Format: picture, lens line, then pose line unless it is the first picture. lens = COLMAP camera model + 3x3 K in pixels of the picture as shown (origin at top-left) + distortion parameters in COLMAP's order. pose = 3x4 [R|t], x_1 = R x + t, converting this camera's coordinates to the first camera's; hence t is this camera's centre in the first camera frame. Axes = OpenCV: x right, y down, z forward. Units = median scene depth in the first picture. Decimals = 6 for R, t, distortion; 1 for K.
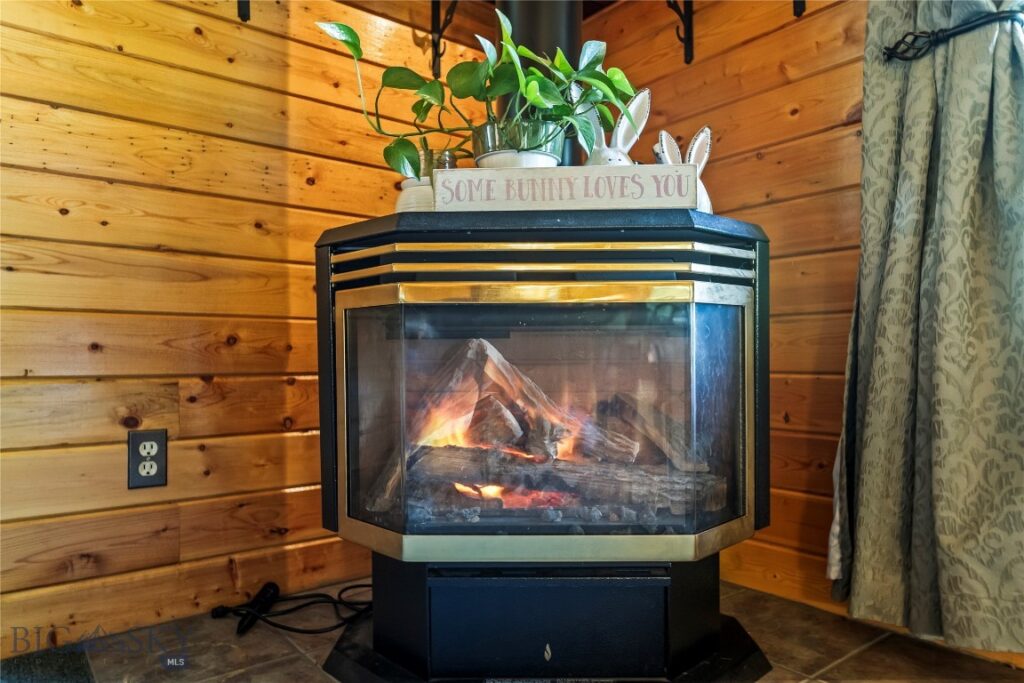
lens RADIAL K [[678.4, 0, 511.8], [0, 678.4, 367.2], [0, 0, 1]] dist [-0.001596, -0.000445]
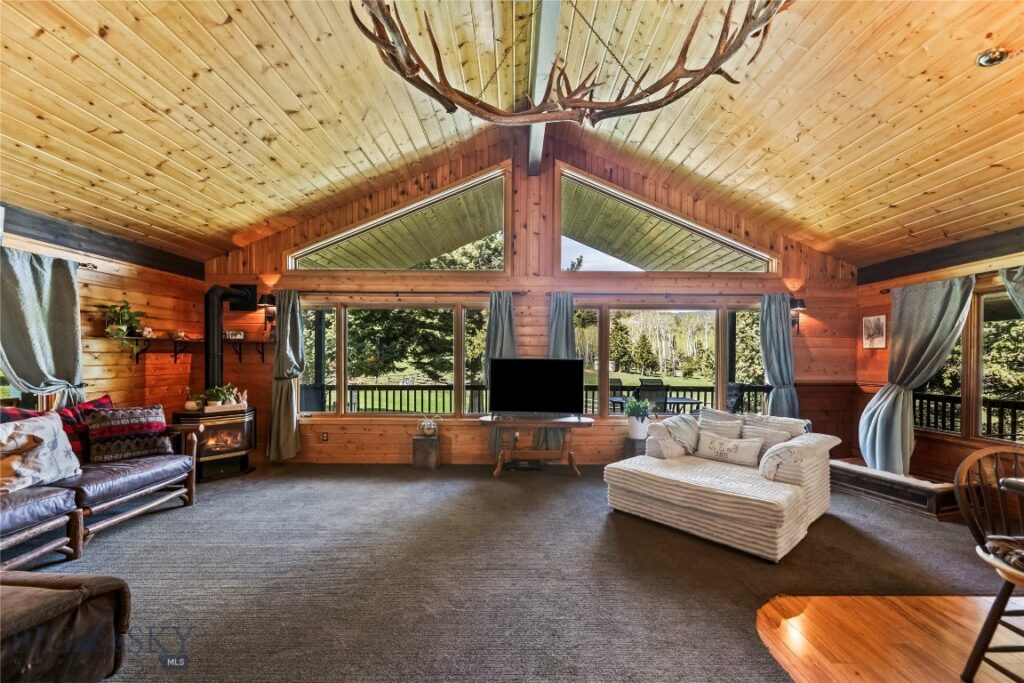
lens RADIAL K [[426.1, 0, 517.2], [0, 426.1, 358.8], [0, 0, 1]] dist [0.000505, 0.000398]
pose [[0.619565, 0.005032, 0.784929, -1.528725], [-0.002030, 0.999986, -0.004808, -0.738232], [-0.784943, 0.001386, 0.619567, -4.166867]]
